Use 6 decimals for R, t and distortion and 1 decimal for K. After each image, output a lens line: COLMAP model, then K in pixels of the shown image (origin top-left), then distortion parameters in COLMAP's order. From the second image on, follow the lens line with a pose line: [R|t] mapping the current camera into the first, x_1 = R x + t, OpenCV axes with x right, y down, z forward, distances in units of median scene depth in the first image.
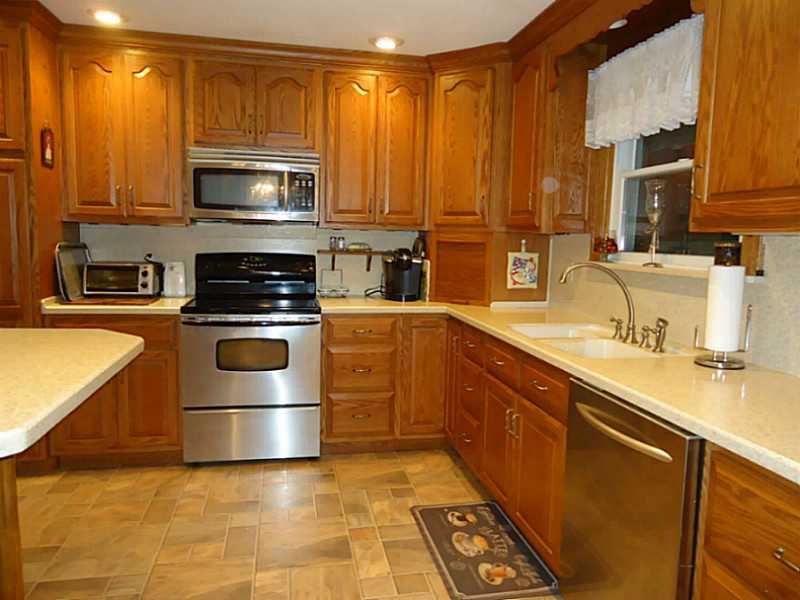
lens RADIAL K [[580.2, 0, 400.0], [0, 580.2, 300.0], [0, 0, 1]] dist [0.002525, 0.000826]
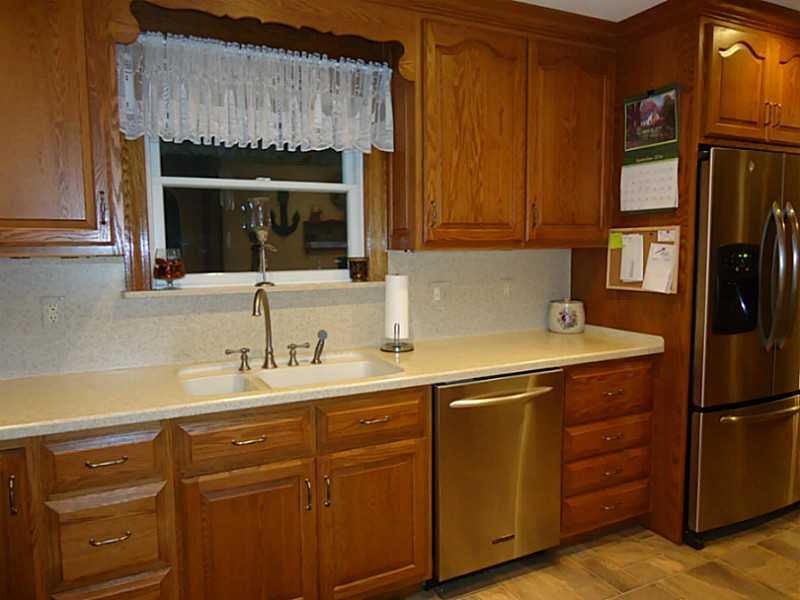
lens RADIAL K [[580.2, 0, 400.0], [0, 580.2, 300.0], [0, 0, 1]] dist [0.002525, 0.000826]
pose [[-0.270190, -0.104811, 0.957085, -0.704050], [0.111504, 0.983962, 0.139232, -0.181687], [-0.956329, 0.144338, -0.254170, 1.303052]]
